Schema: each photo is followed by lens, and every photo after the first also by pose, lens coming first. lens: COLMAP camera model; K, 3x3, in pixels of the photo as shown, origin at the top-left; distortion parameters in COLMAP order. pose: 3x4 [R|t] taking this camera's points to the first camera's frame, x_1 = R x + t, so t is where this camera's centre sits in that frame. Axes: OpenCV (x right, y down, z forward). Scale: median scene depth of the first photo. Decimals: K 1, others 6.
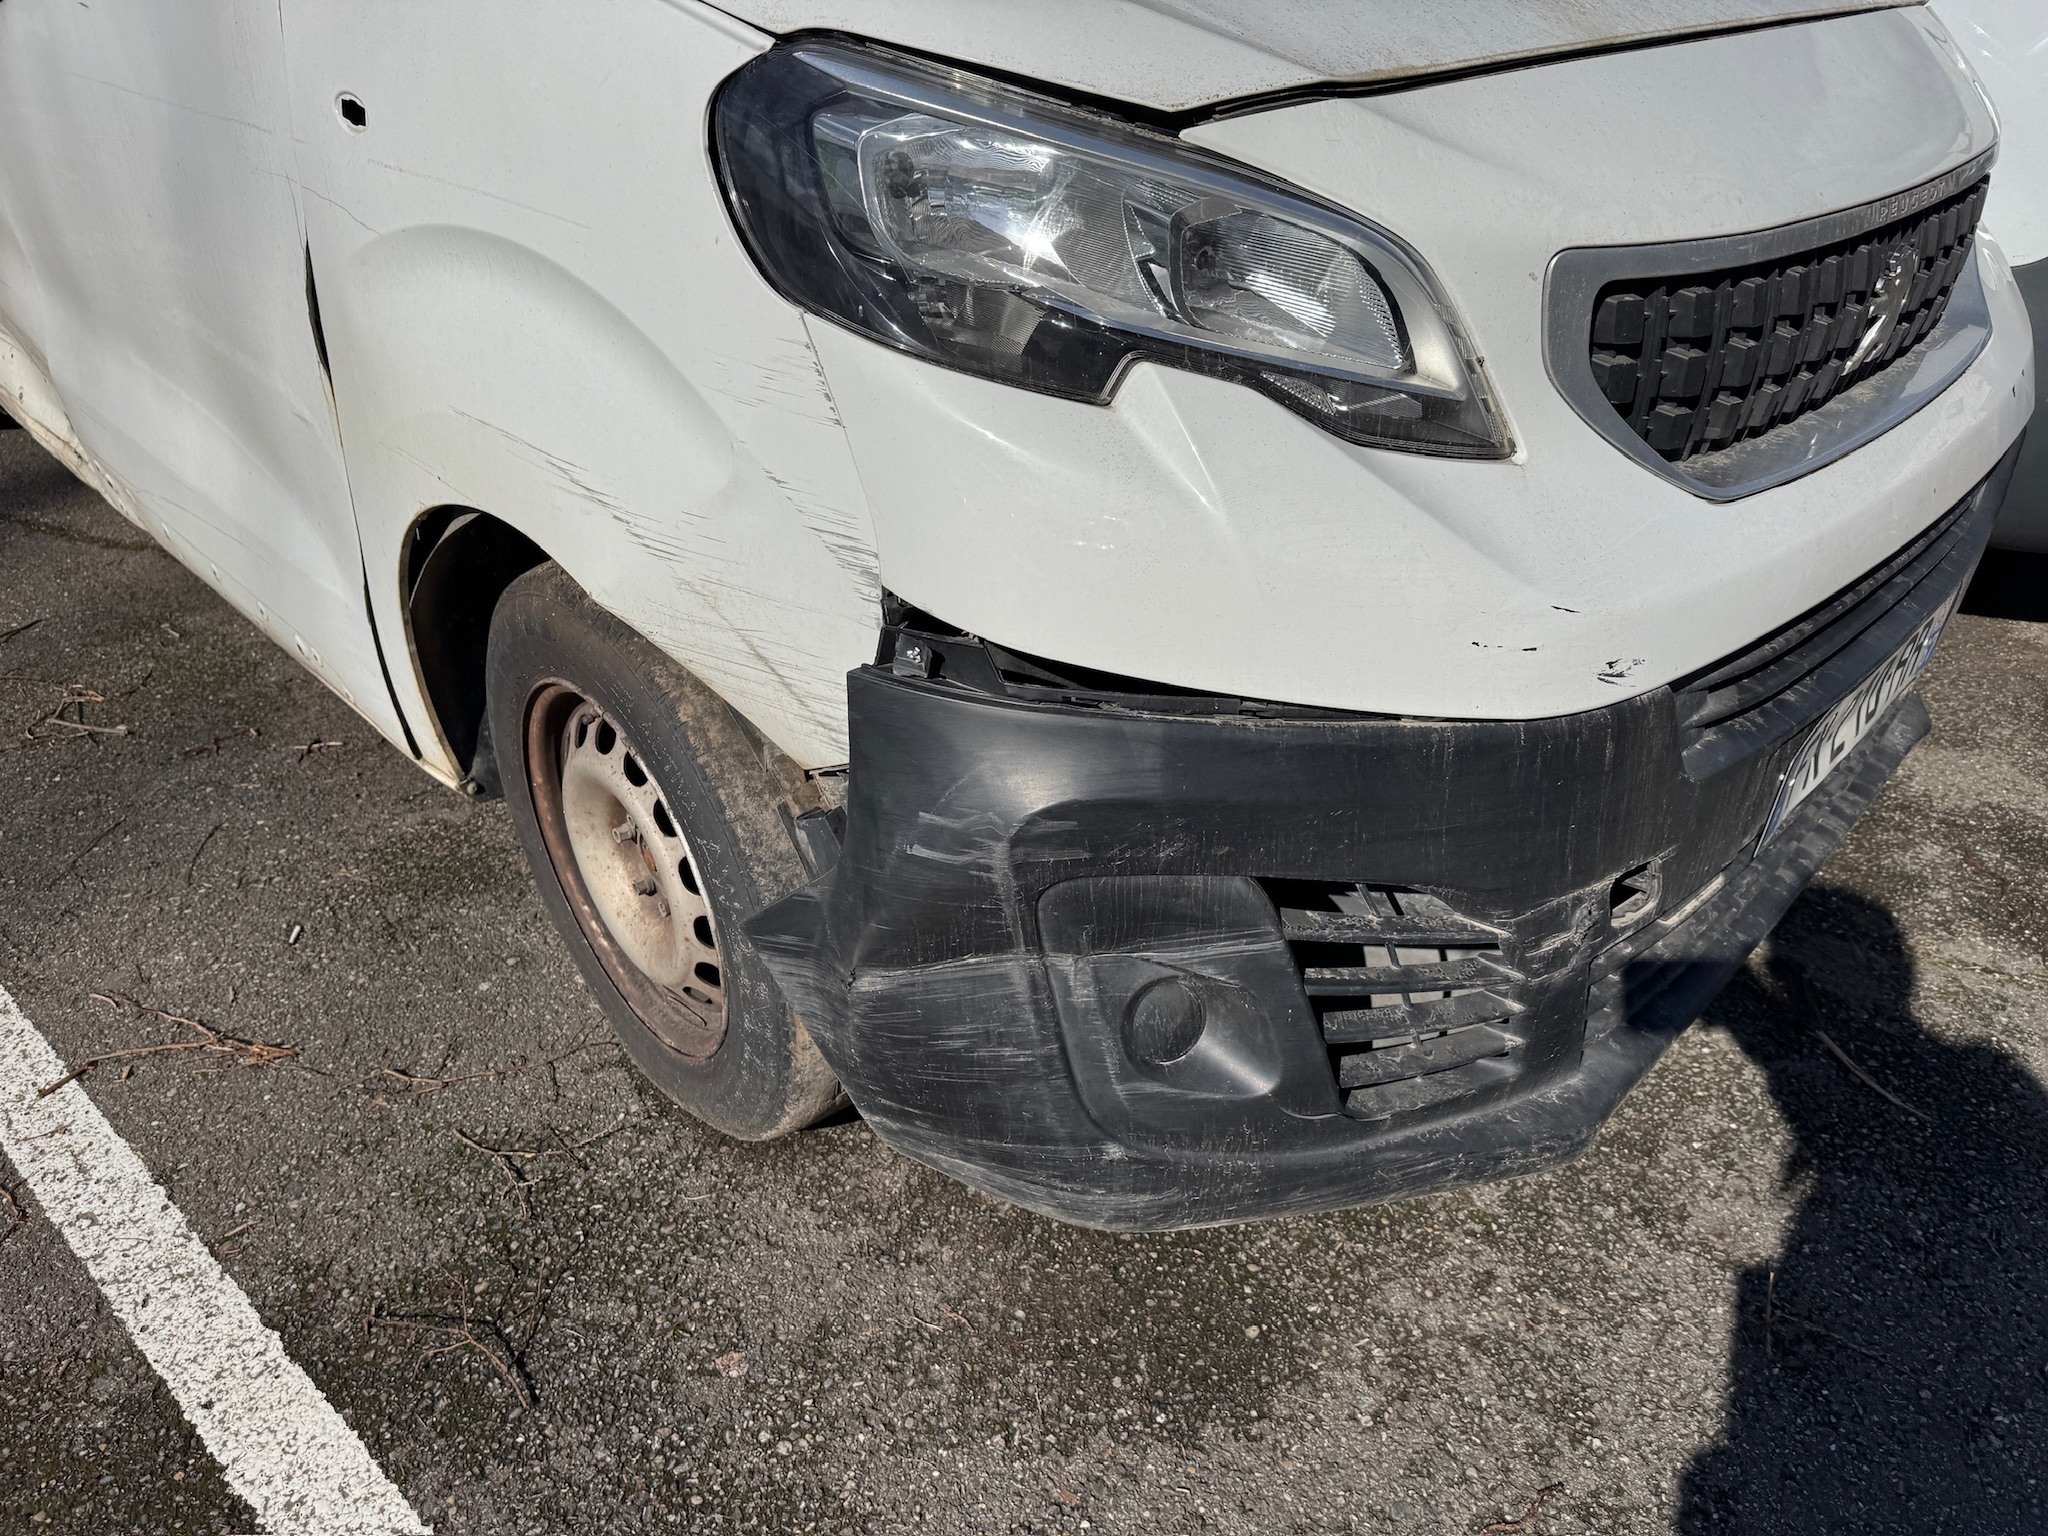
lens RADIAL K [[1423.1, 0, 1020.1], [0, 1423.1, 783.9], [0, 0, 1]] dist [0.049771, -0.074843]
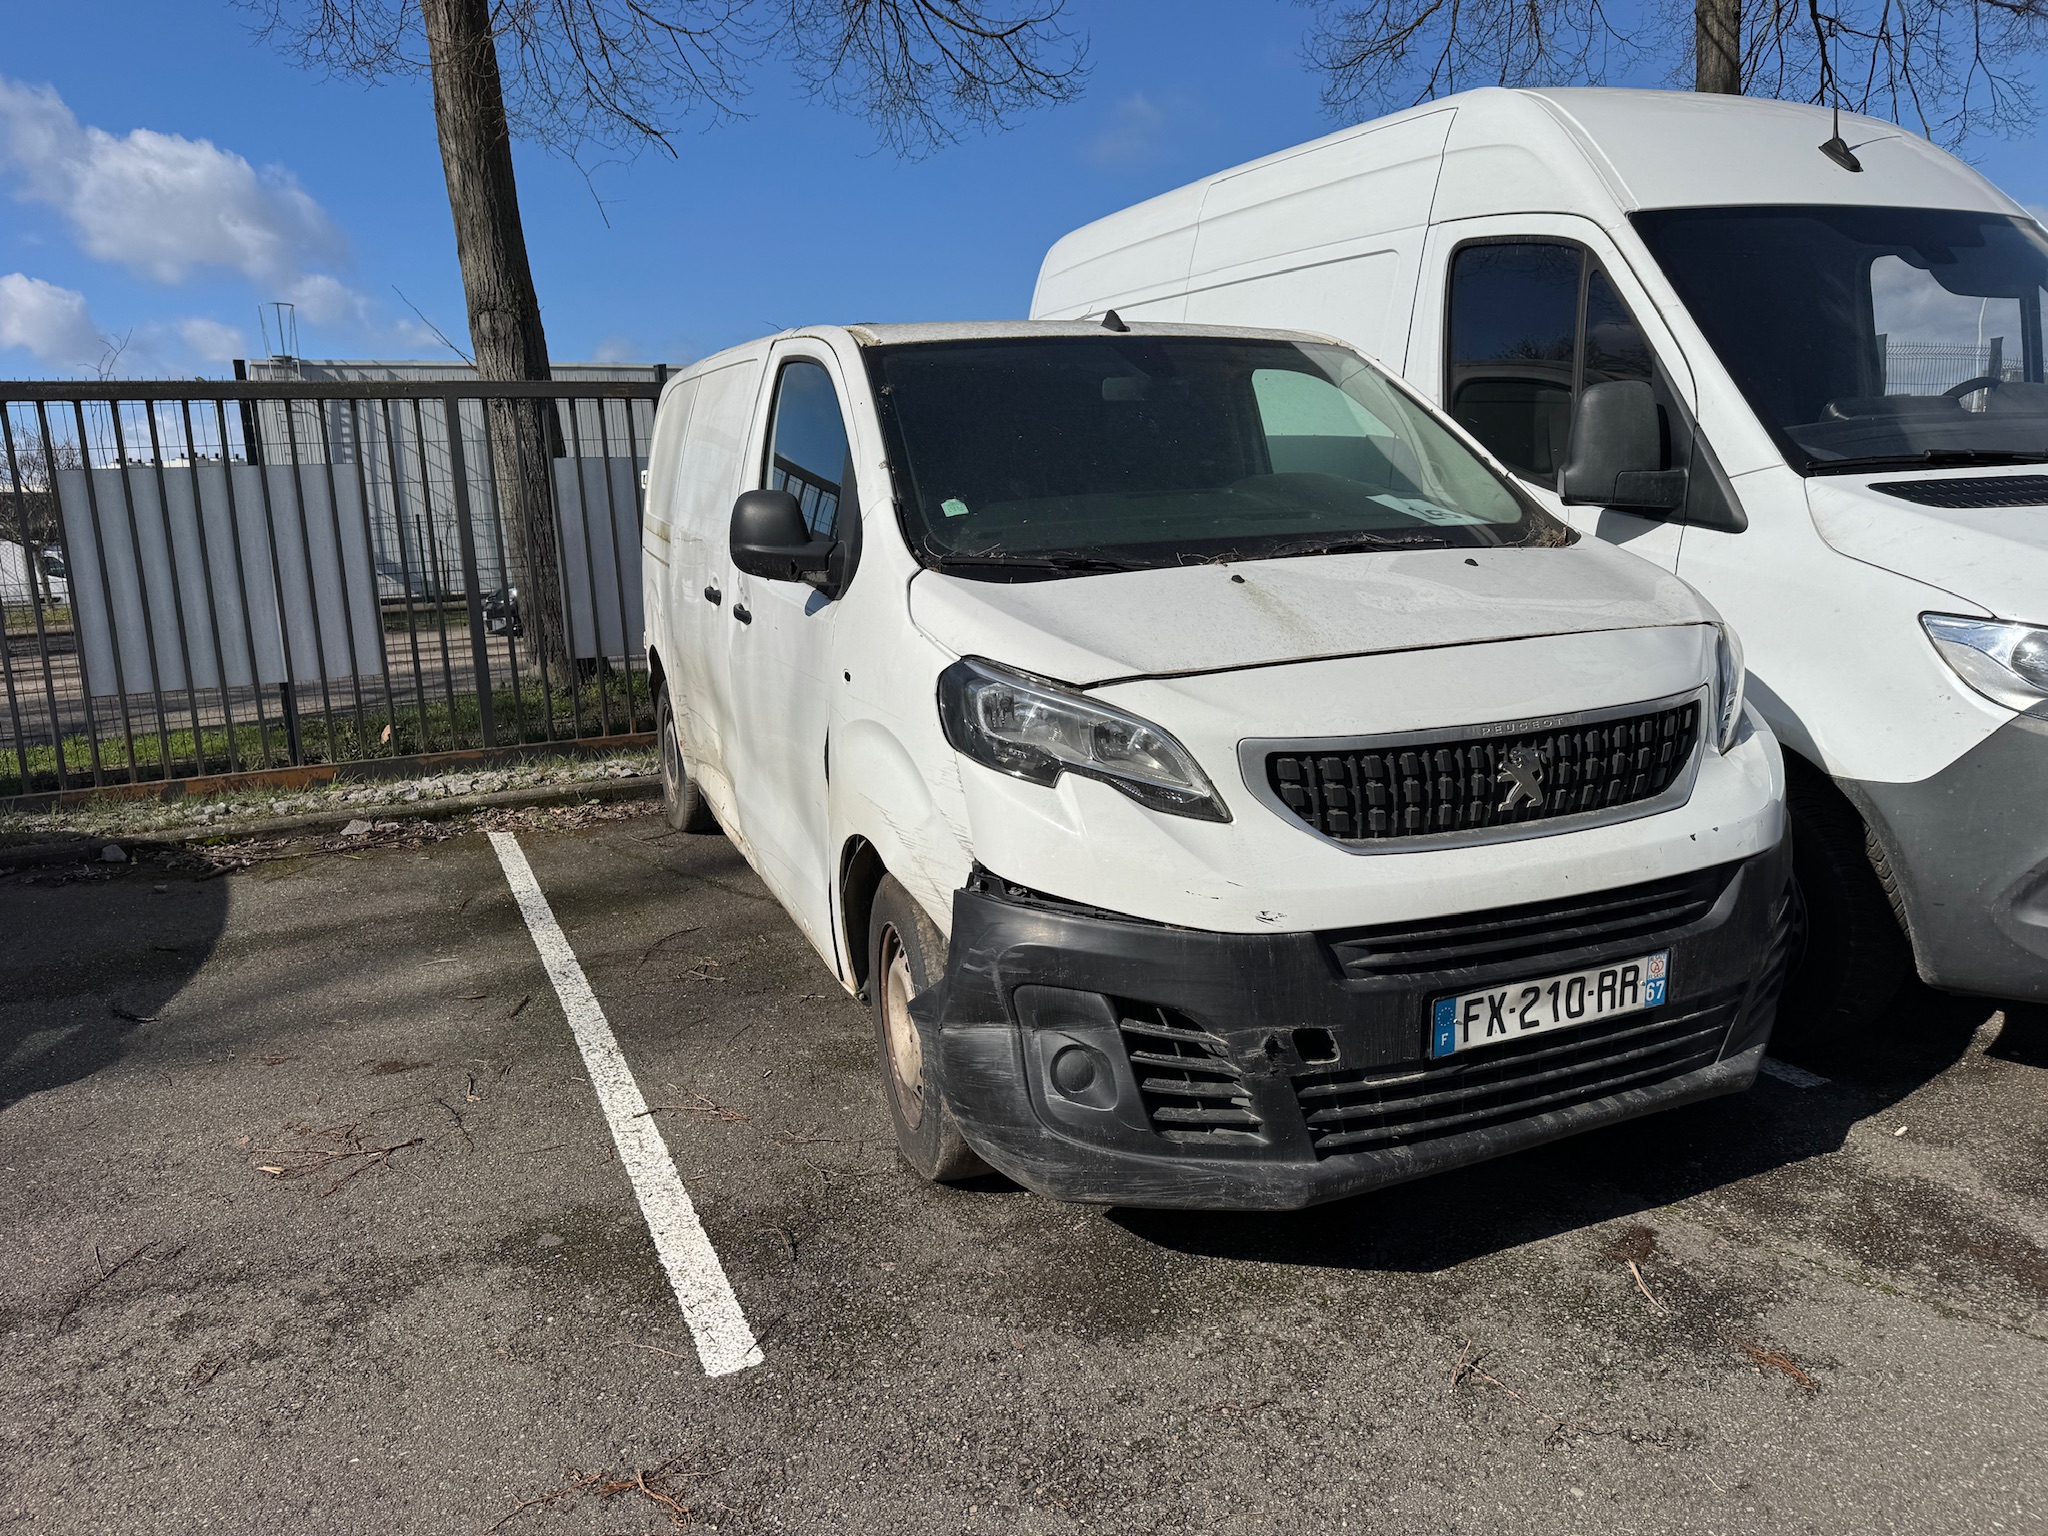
lens RADIAL K [[1423.1, 0, 1020.1], [0, 1423.1, 783.9], [0, 0, 1]] dist [0.049771, -0.074843]
pose [[0.915058, 0.046531, -0.400630, 0.760380], [-0.180522, 0.935521, -0.303665, 0.377055], [0.360668, 0.350193, 0.864455, -0.898649]]
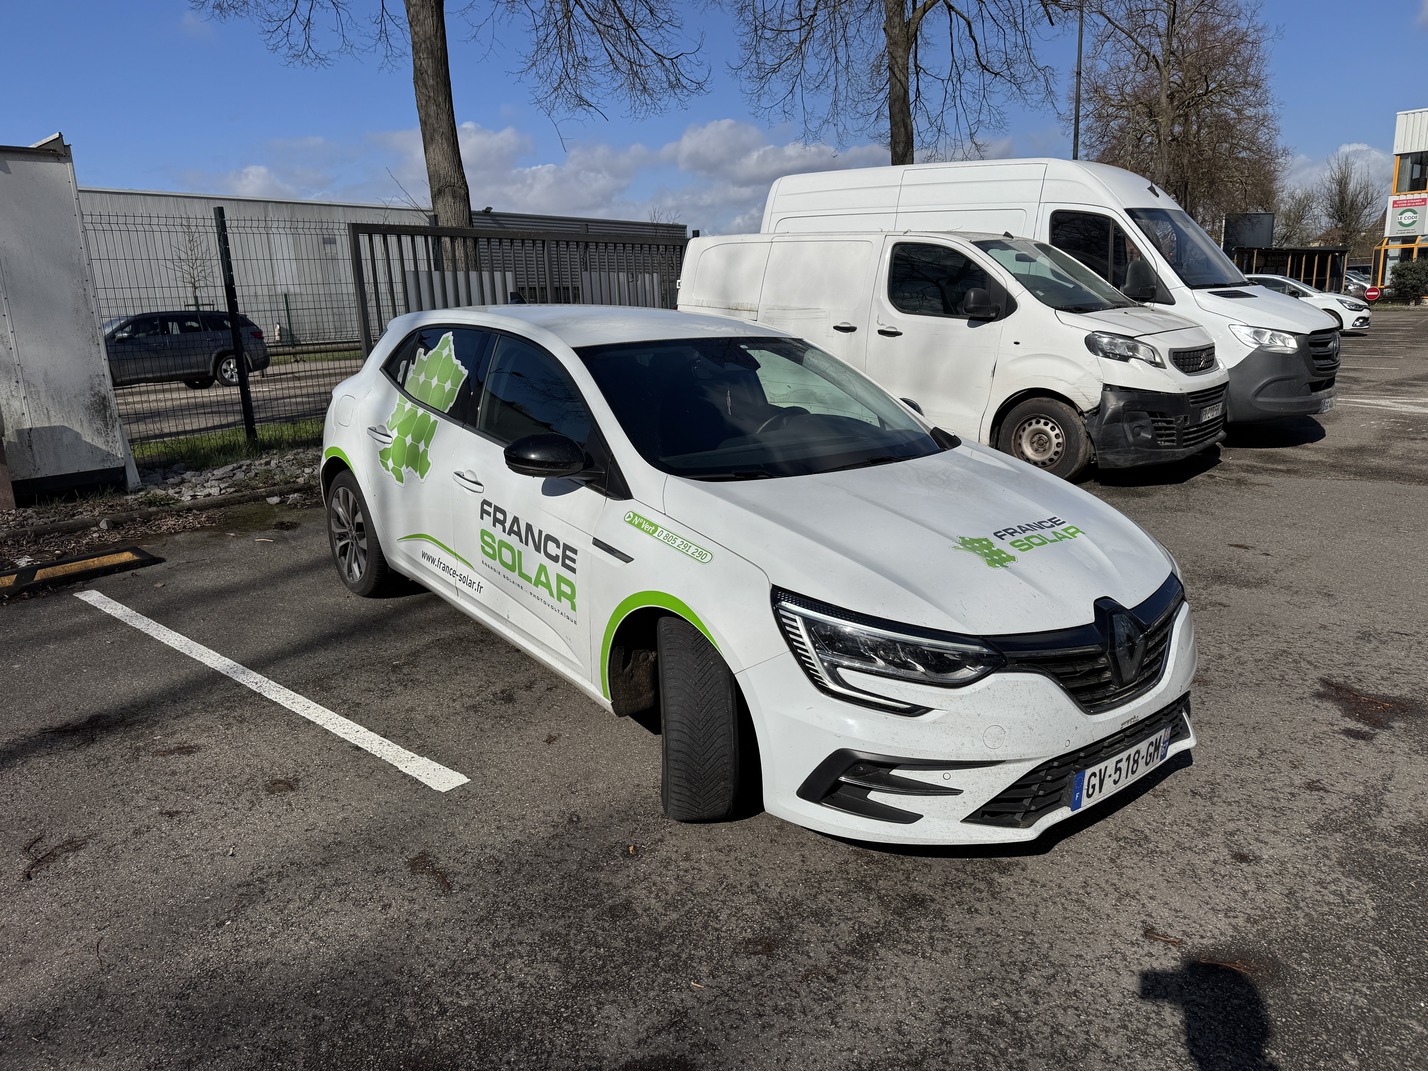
lens RADIAL K [[955.7, 0, 723.6], [0, 955.7, 539.9], [0, 0, 1]] dist [0.065249, -0.143564]
pose [[0.999267, -0.028713, 0.025314, -2.285816], [0.034872, 0.955581, -0.292660, 2.151449], [-0.015786, 0.293328, 0.955882, -3.886328]]
